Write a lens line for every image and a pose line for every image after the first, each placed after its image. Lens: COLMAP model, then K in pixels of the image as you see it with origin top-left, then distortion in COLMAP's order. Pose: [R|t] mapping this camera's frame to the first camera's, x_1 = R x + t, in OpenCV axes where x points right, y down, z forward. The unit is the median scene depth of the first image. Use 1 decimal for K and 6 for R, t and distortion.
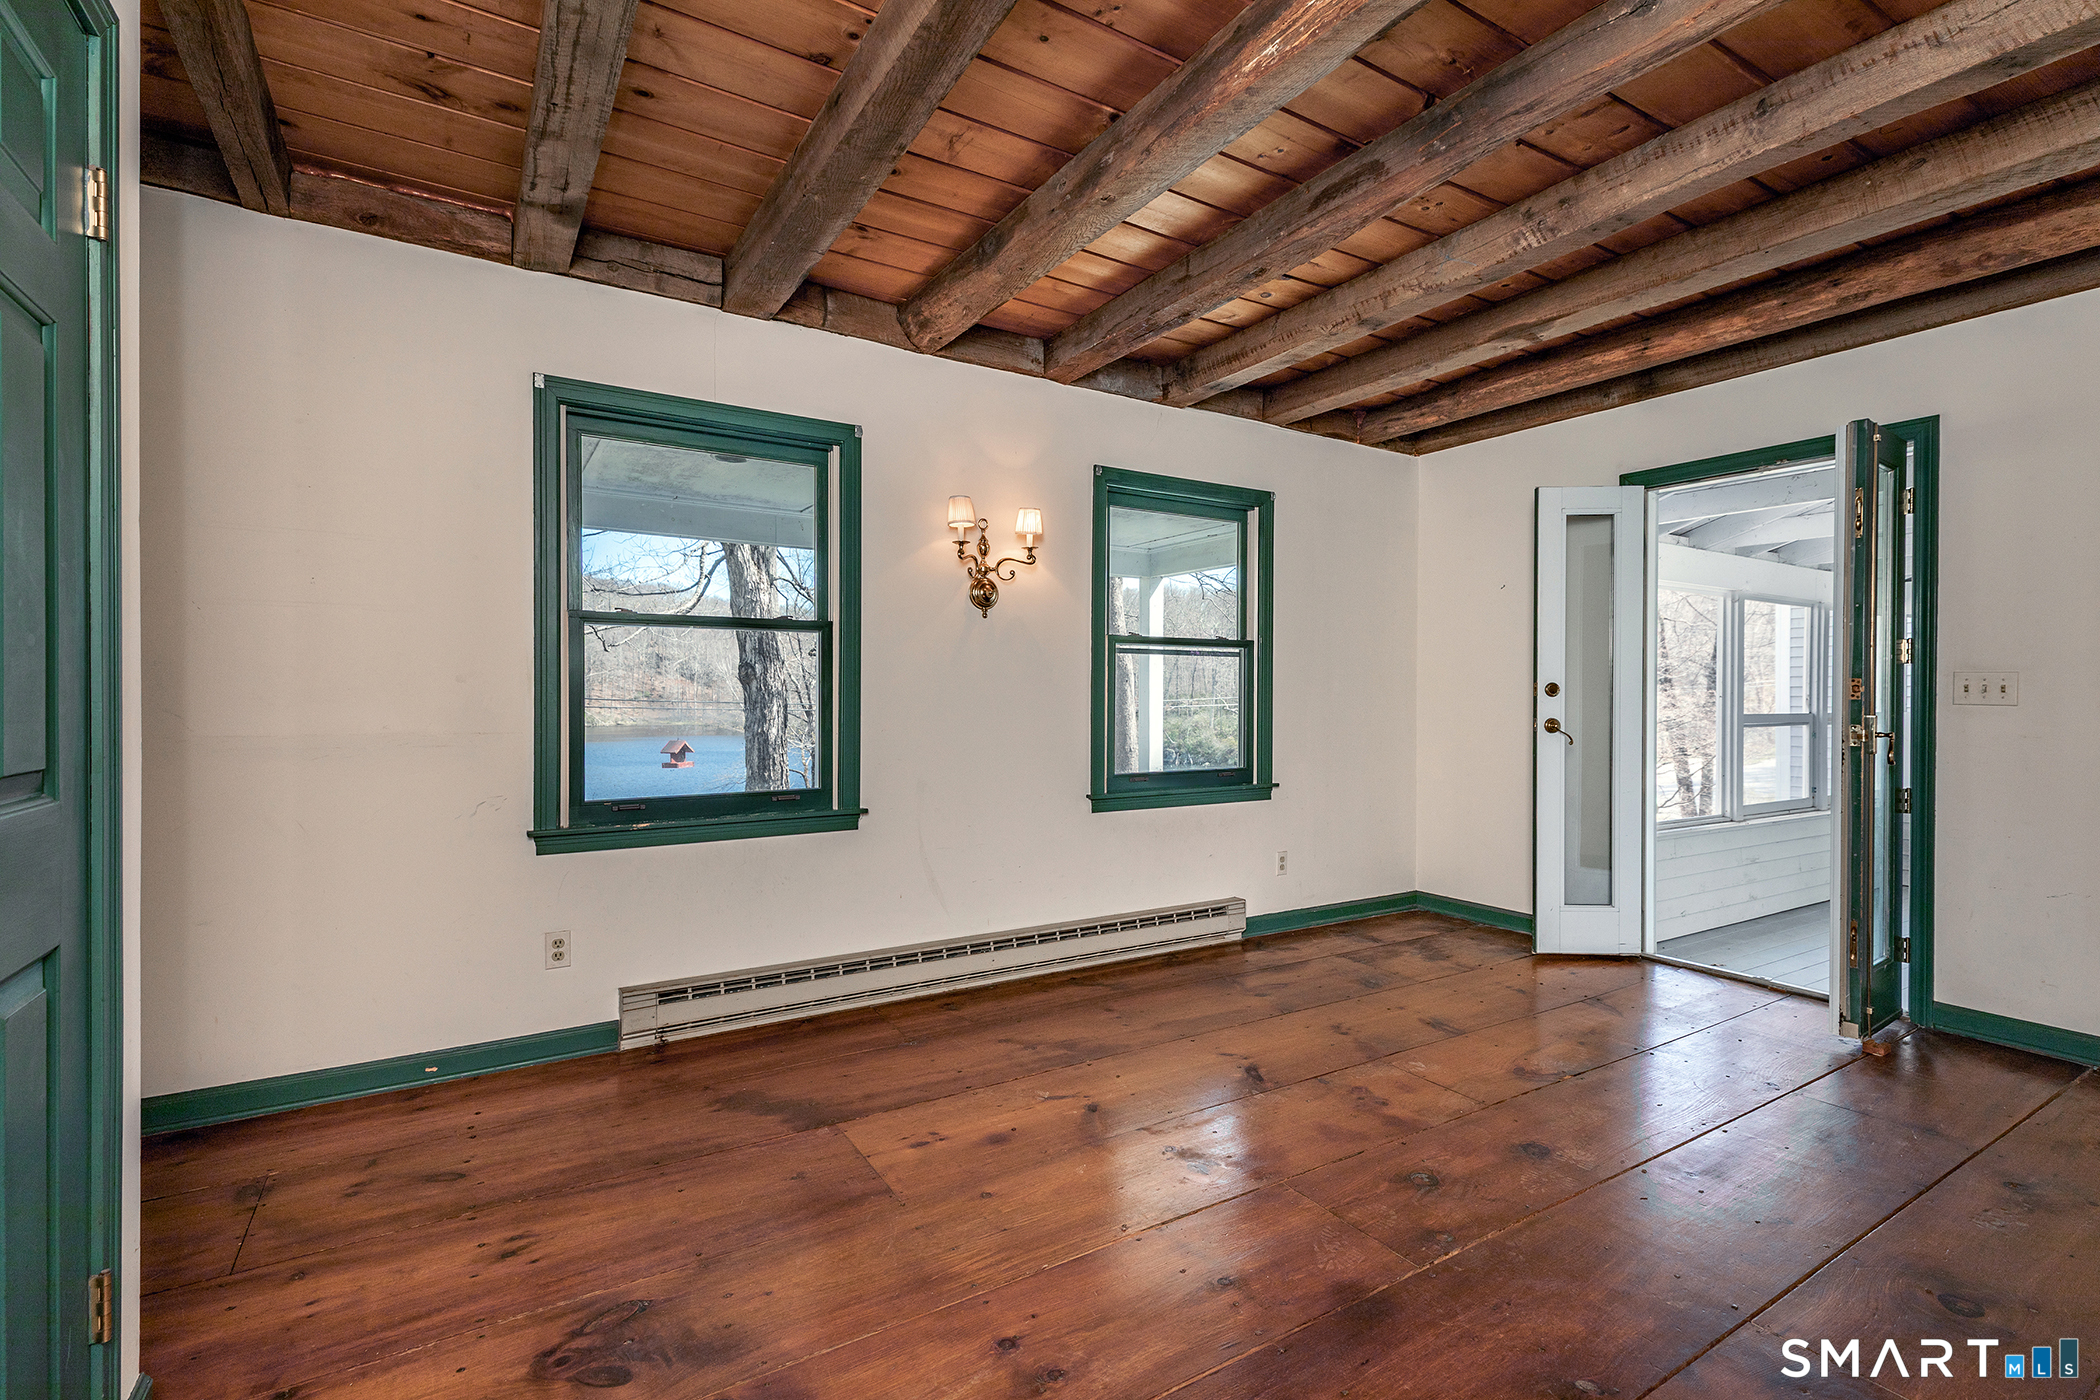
lens RADIAL K [[941.6, 0, 1059.5], [0, 941.6, 696.5], [0, 0, 1]] dist [0.019558, -0.000265]
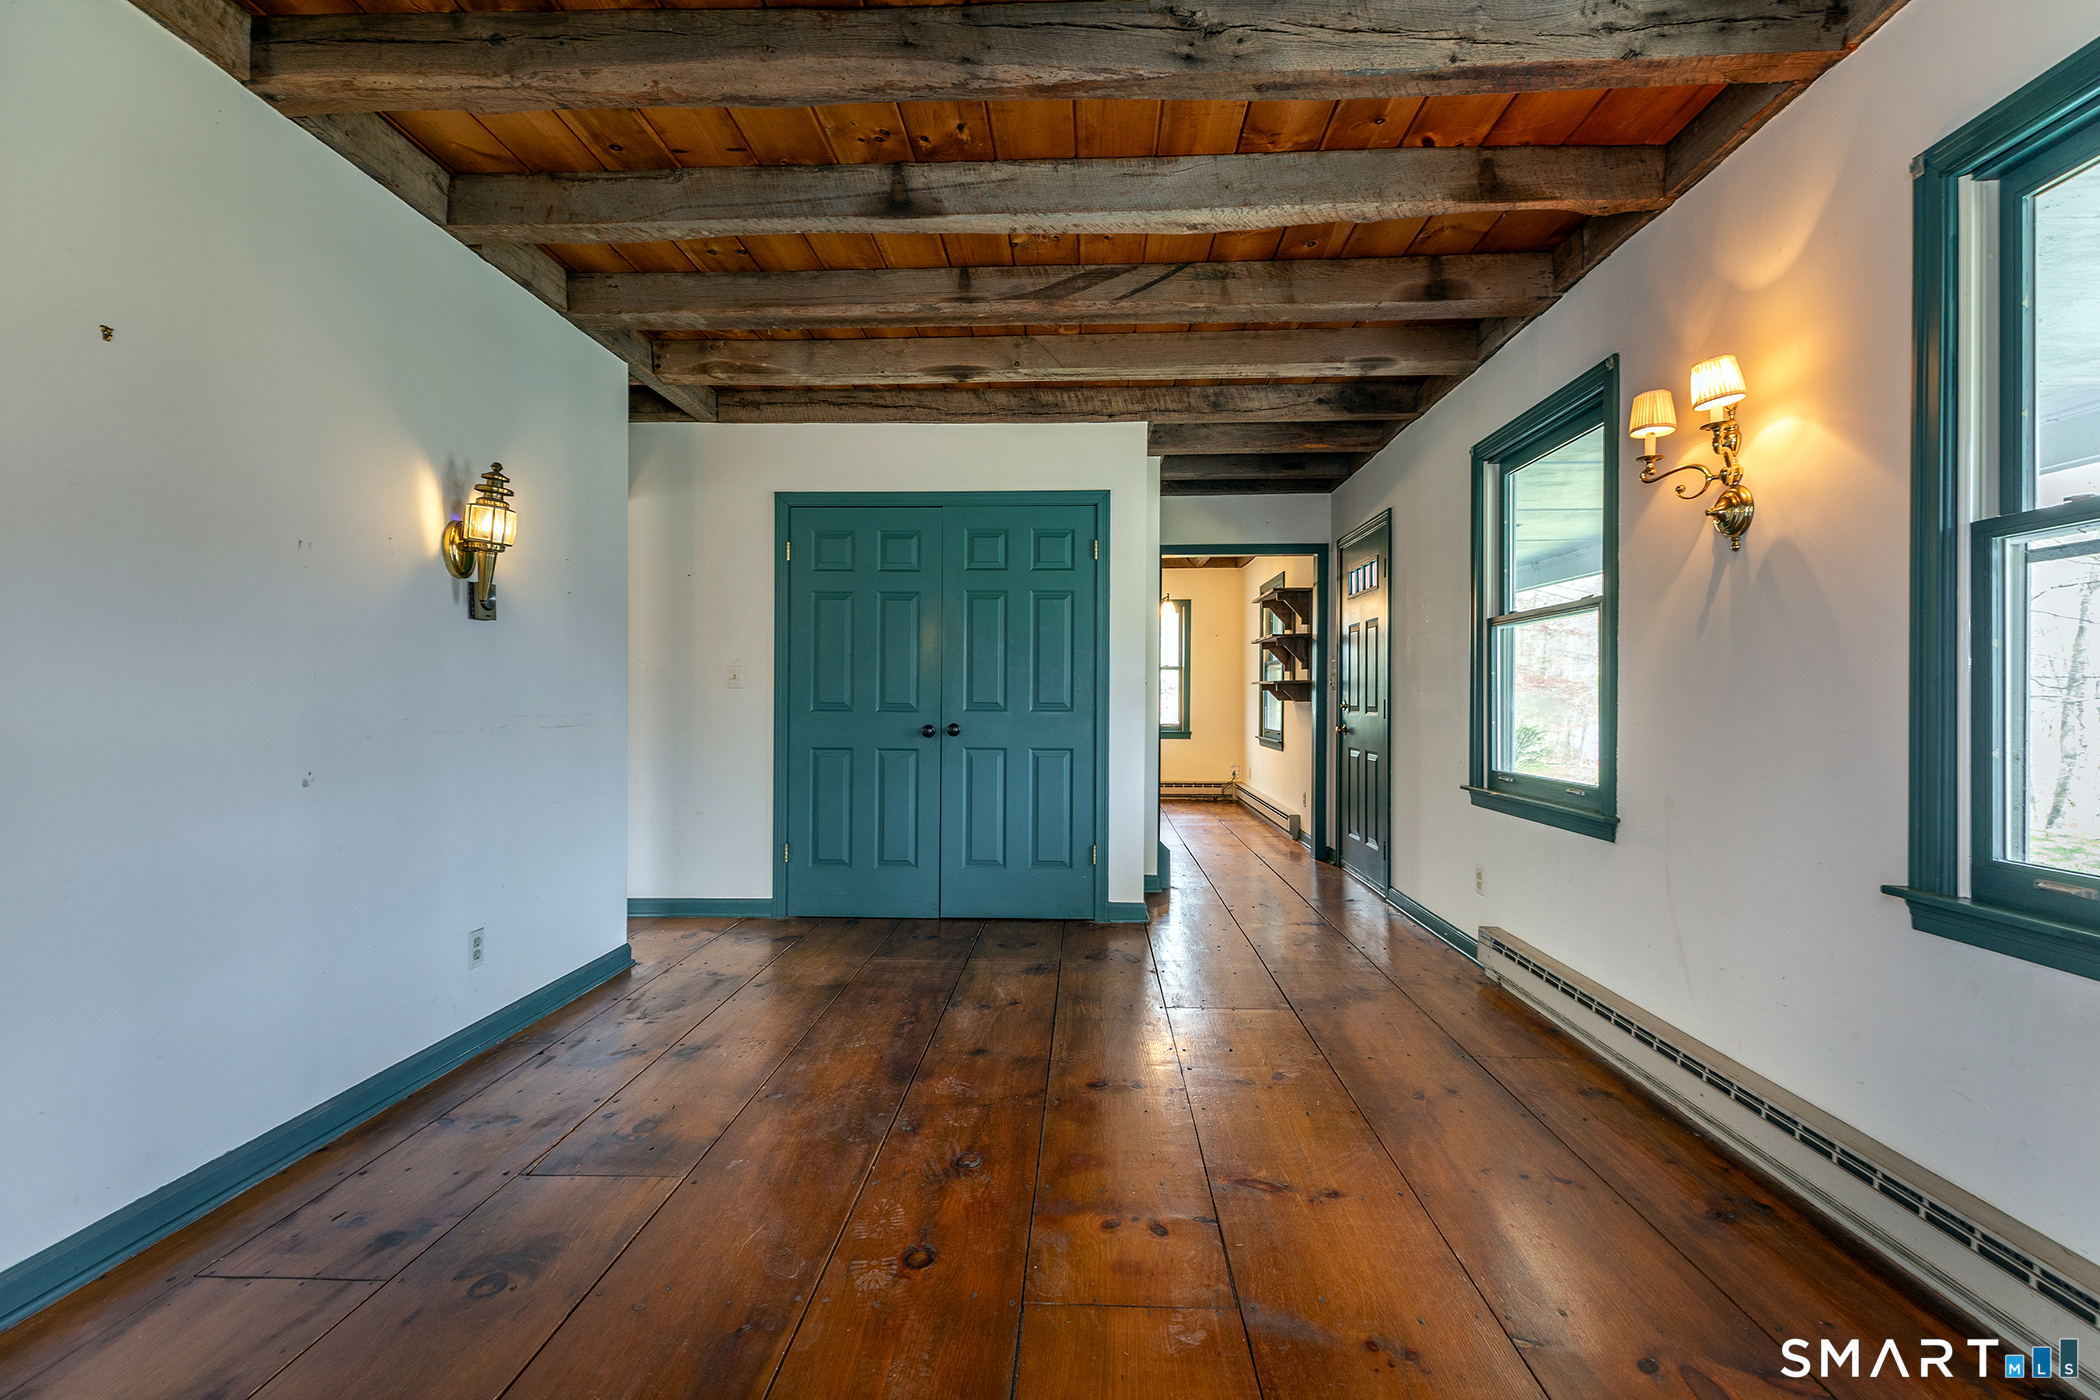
lens RADIAL K [[941.6, 0, 1059.5], [0, 941.6, 696.5], [0, 0, 1]] dist [0.019558, -0.000265]
pose [[-0.558695, -0.008633, -0.829328, 0.818934], [-0.006273, 0.999961, -0.006184, 0.020341], [0.829349, 0.001747, -0.558728, 1.155808]]
